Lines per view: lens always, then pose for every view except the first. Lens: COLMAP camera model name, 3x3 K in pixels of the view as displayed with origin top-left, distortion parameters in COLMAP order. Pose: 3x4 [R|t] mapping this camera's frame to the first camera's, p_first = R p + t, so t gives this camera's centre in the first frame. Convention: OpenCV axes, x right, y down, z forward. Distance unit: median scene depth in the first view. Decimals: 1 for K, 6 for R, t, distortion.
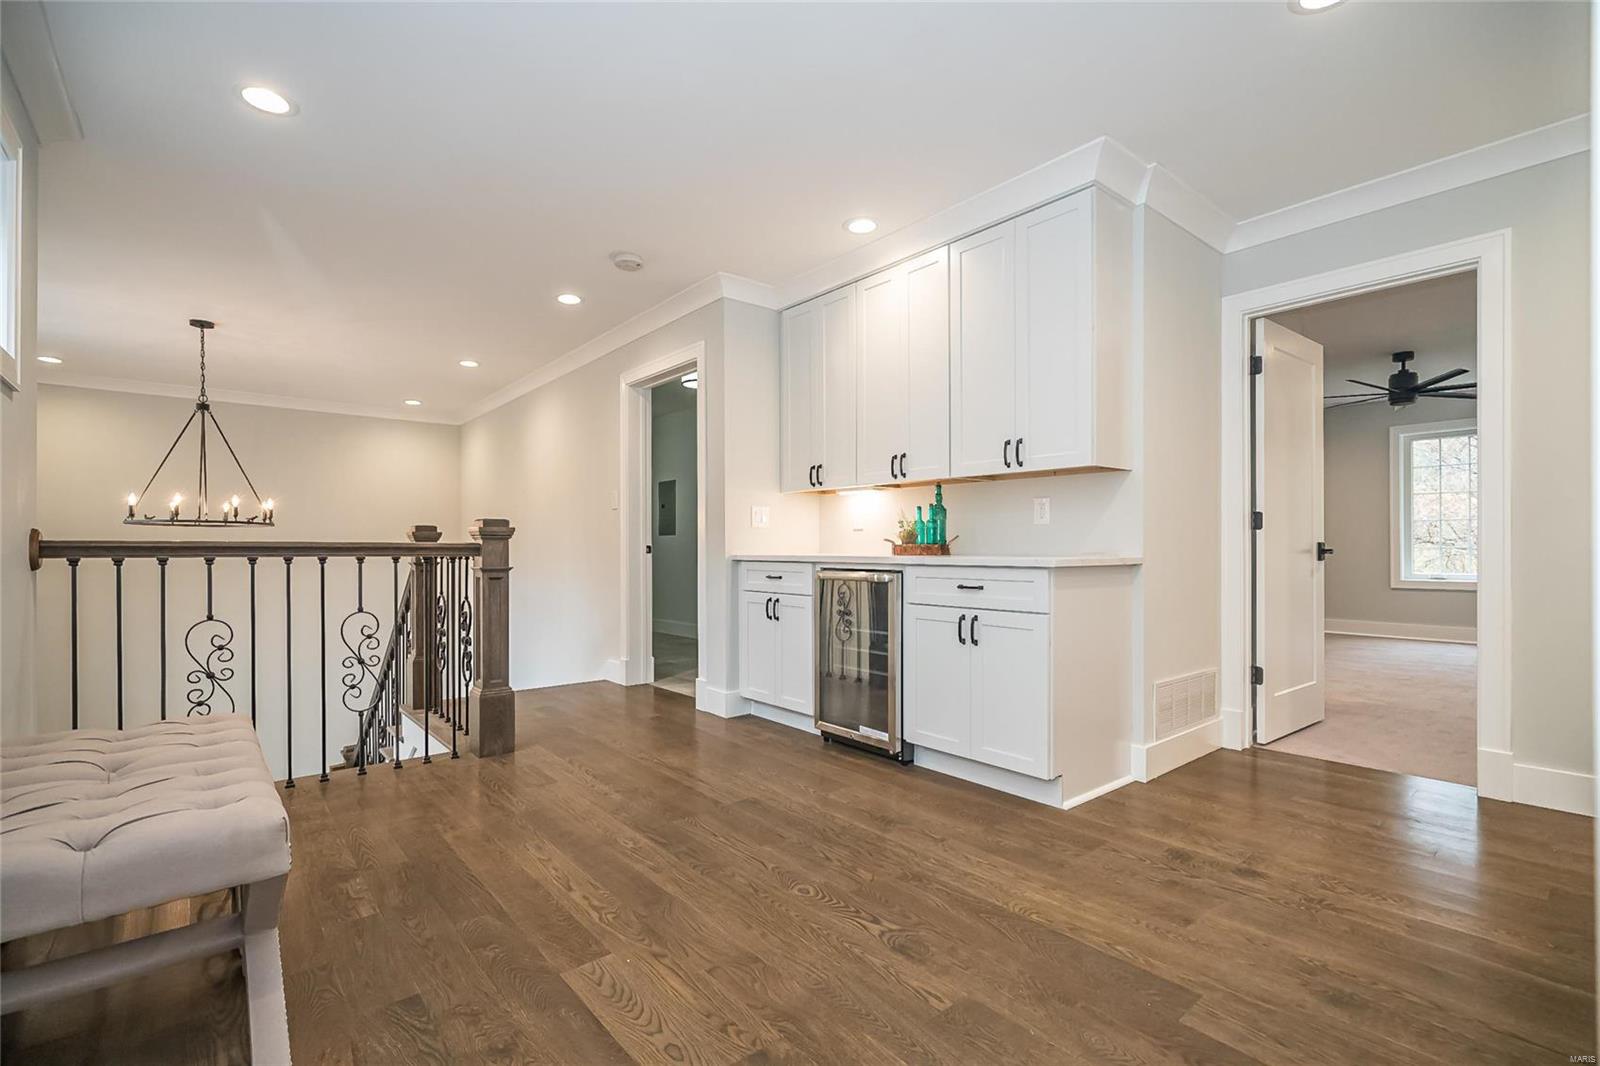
lens RADIAL K [[743.0, 0, 792.2], [0, 743.0, 541.4], [0, 0, 1]] dist [-0.000999, -0.000280]
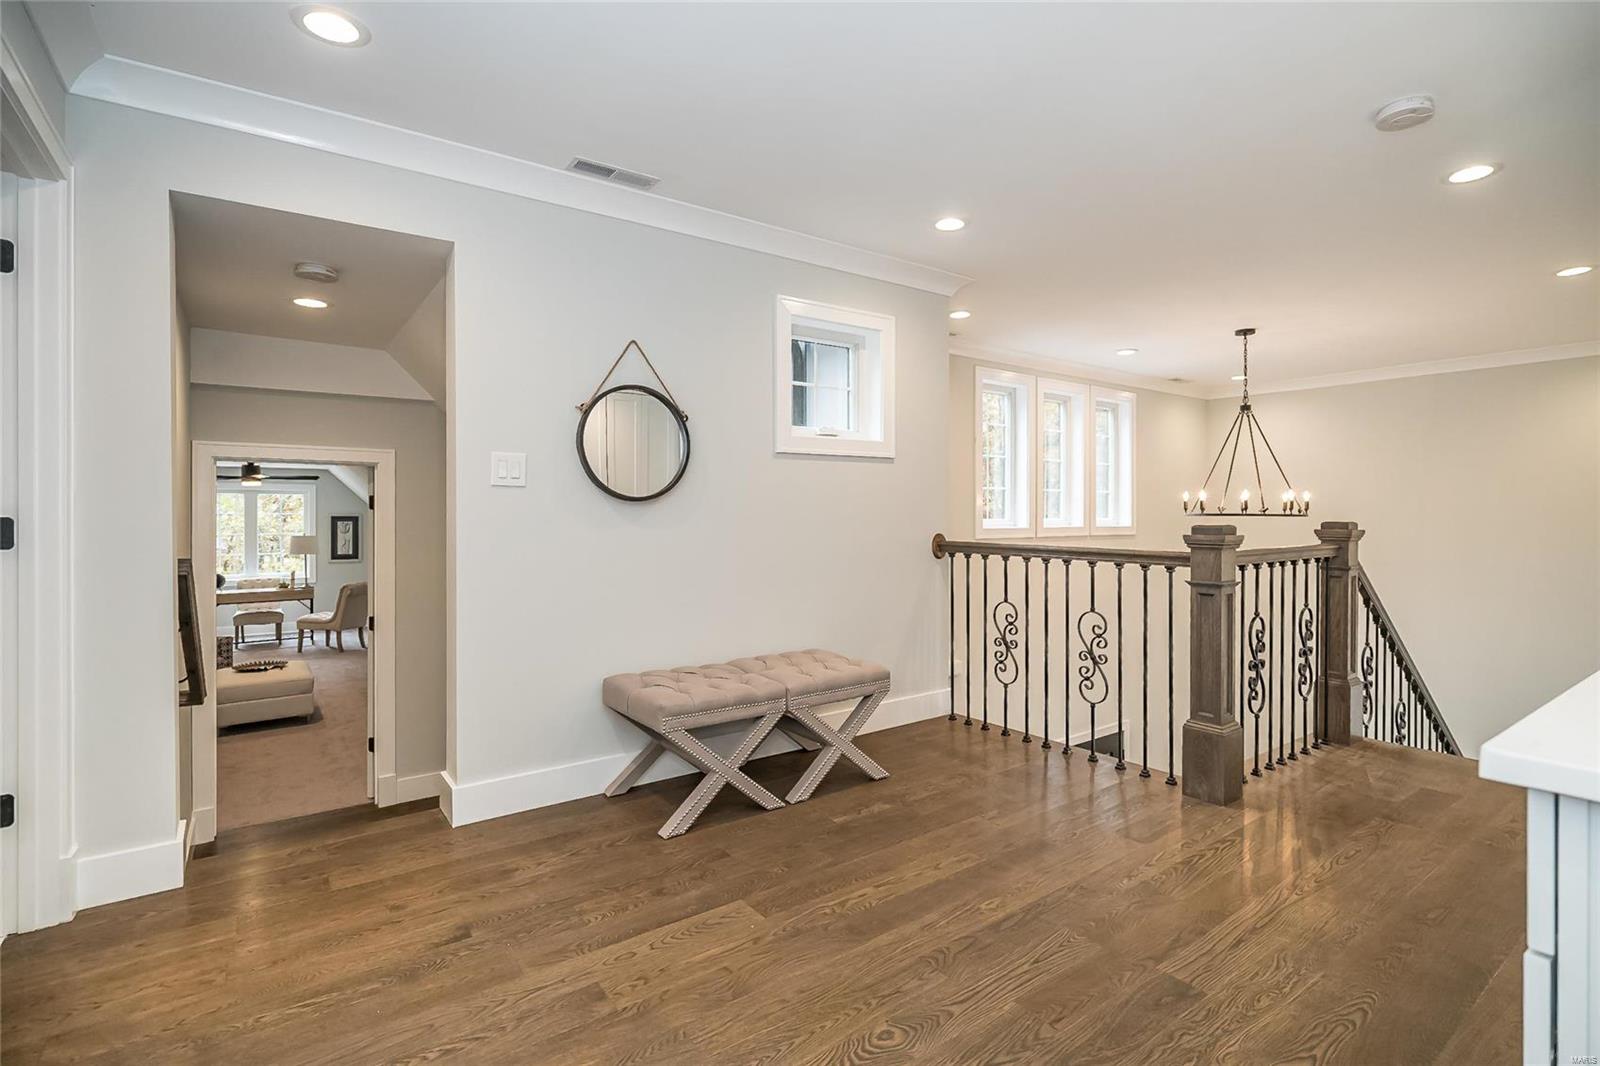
lens RADIAL K [[743.0, 0, 790.8], [0, 743.0, 524.5], [0, 0, 1]] dist [-0.000999, -0.000280]
pose [[-0.067099, 0.015245, -0.997630, 0.640459], [0.009938, 0.999844, 0.014610, -0.063973], [0.997697, -0.008934, -0.067240, 0.772790]]
